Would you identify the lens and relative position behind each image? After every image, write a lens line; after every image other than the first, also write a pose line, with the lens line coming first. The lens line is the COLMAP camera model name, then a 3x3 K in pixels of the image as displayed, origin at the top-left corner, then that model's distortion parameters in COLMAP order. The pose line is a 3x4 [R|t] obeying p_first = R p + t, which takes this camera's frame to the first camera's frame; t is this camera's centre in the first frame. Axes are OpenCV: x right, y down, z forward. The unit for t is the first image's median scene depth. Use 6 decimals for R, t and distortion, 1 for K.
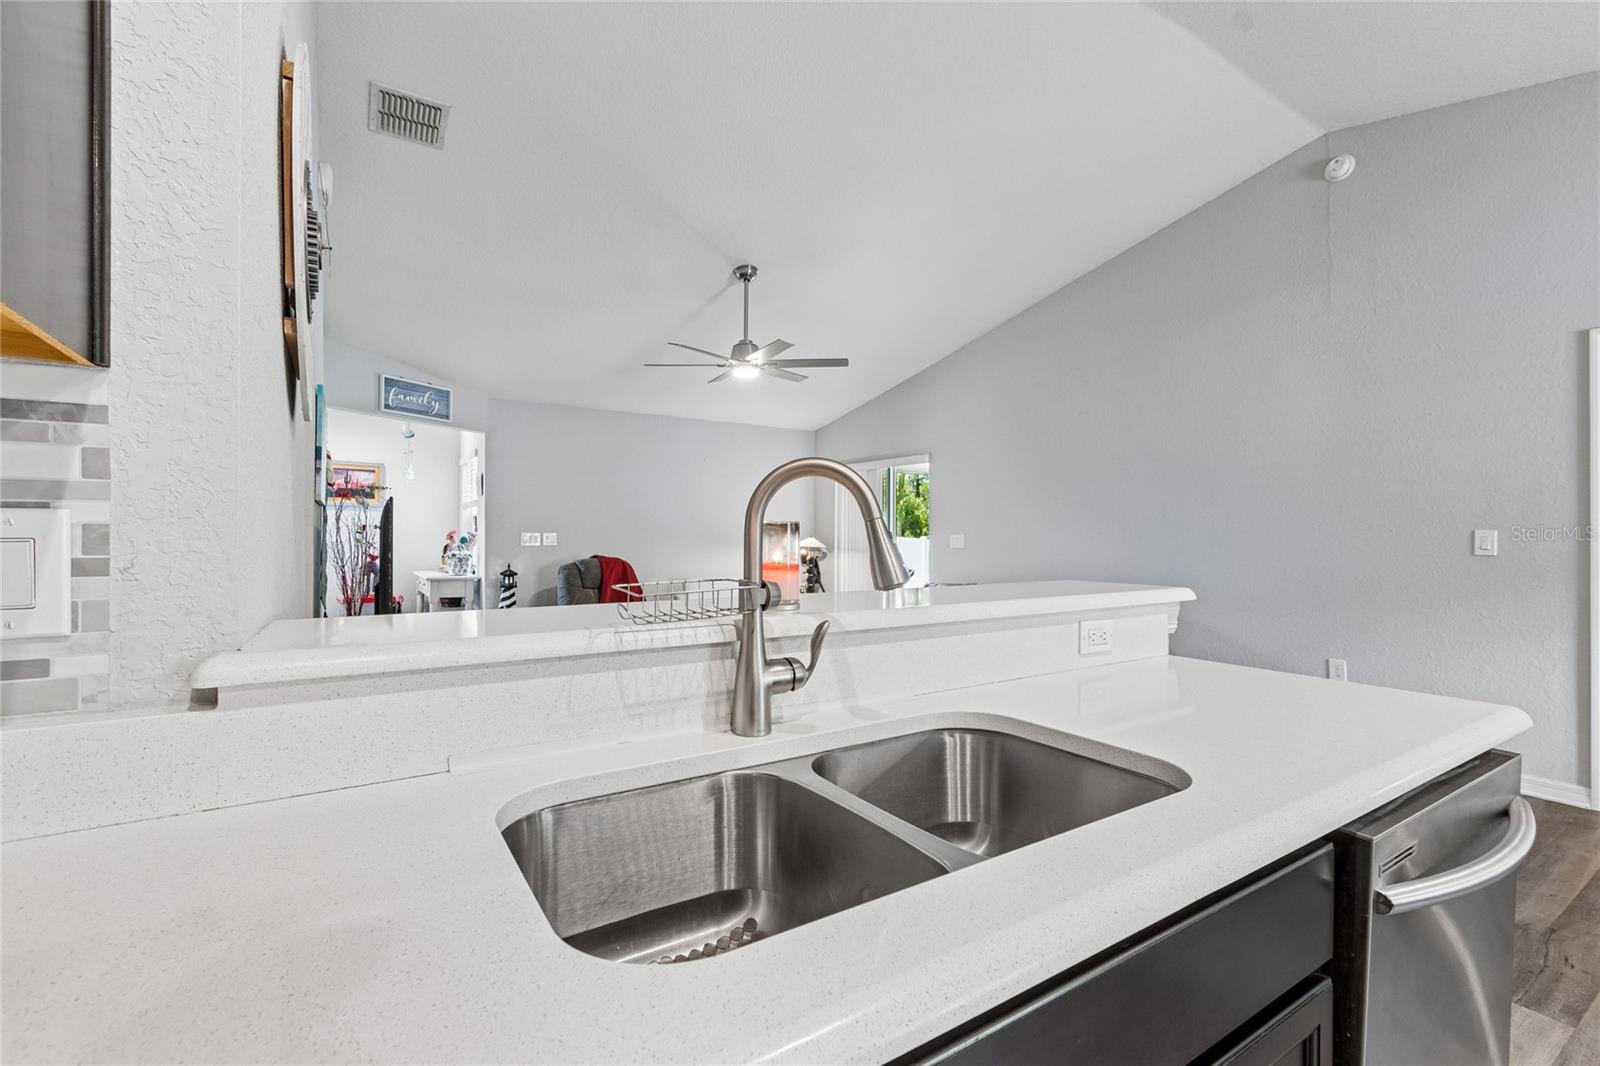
lens RADIAL K [[716.5, 0, 809.3], [0, 716.5, 532.9], [0, 0, 1]] dist [0.005743, -0.002520]
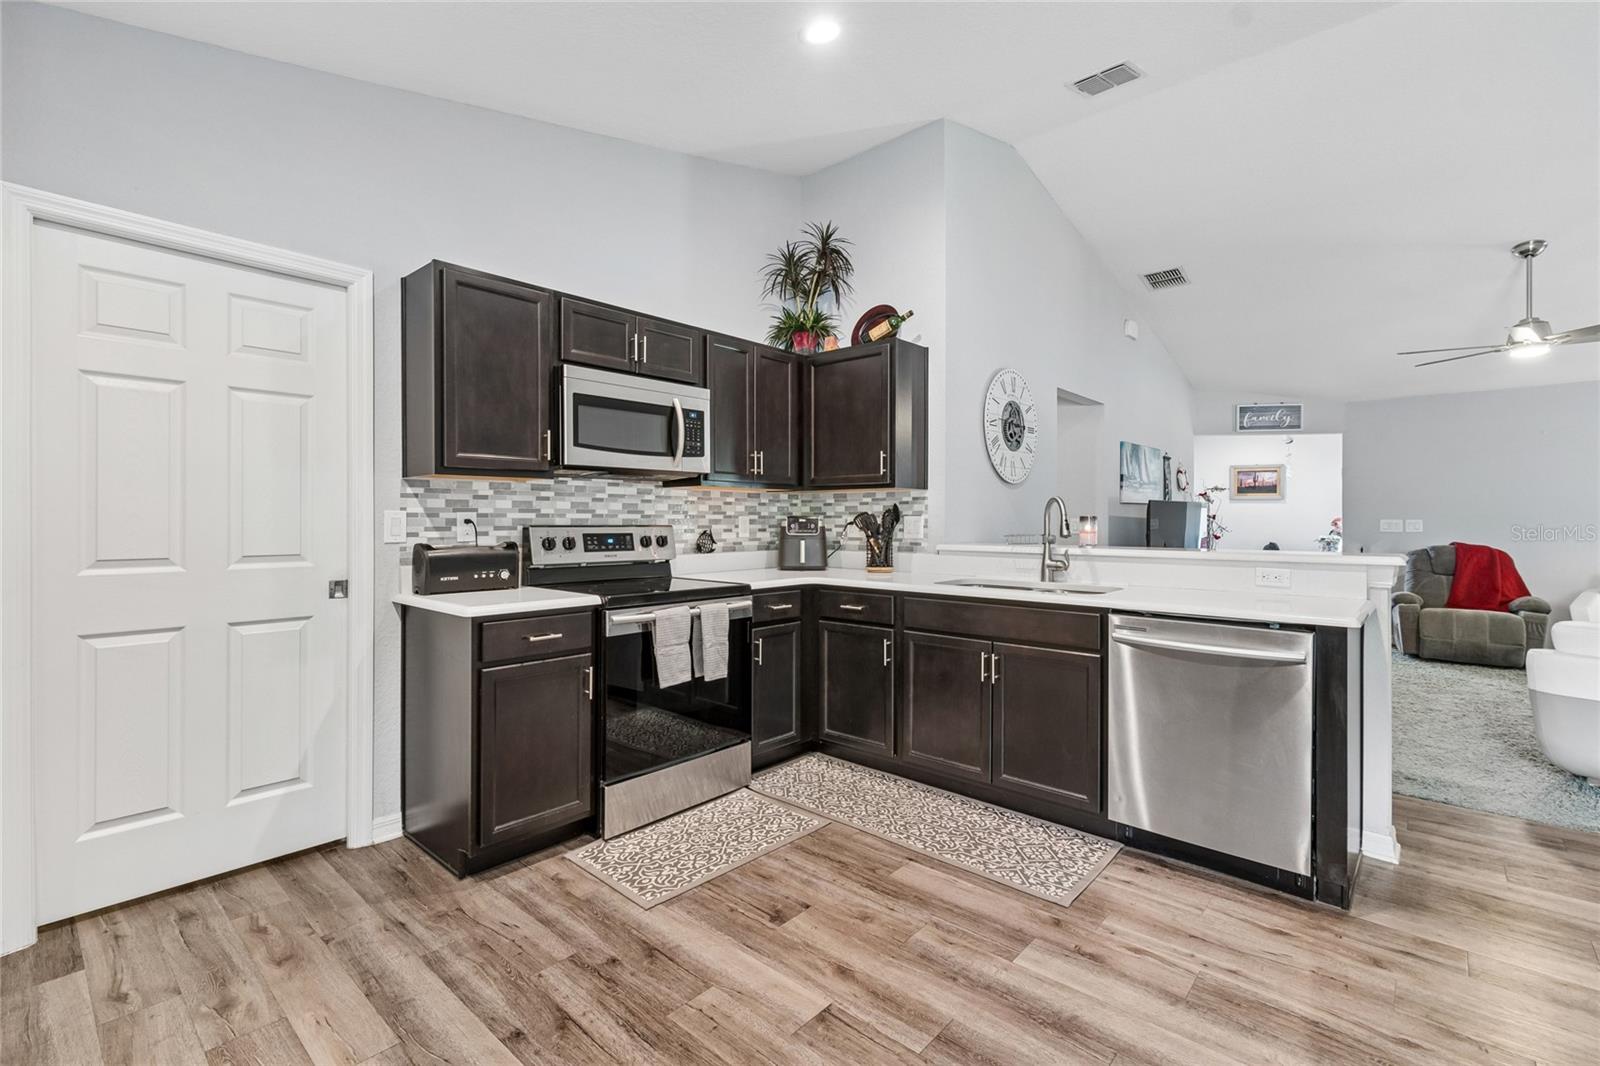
lens RADIAL K [[716.5, 0, 800.9], [0, 716.5, 518.6], [0, 0, 1]] dist [0.005743, -0.002520]
pose [[0.258554, -0.003266, -0.965991, 0.523352], [0.001521, 0.999994, -0.002974, 0.000238], [0.965996, -0.000700, 0.258558, -0.171492]]
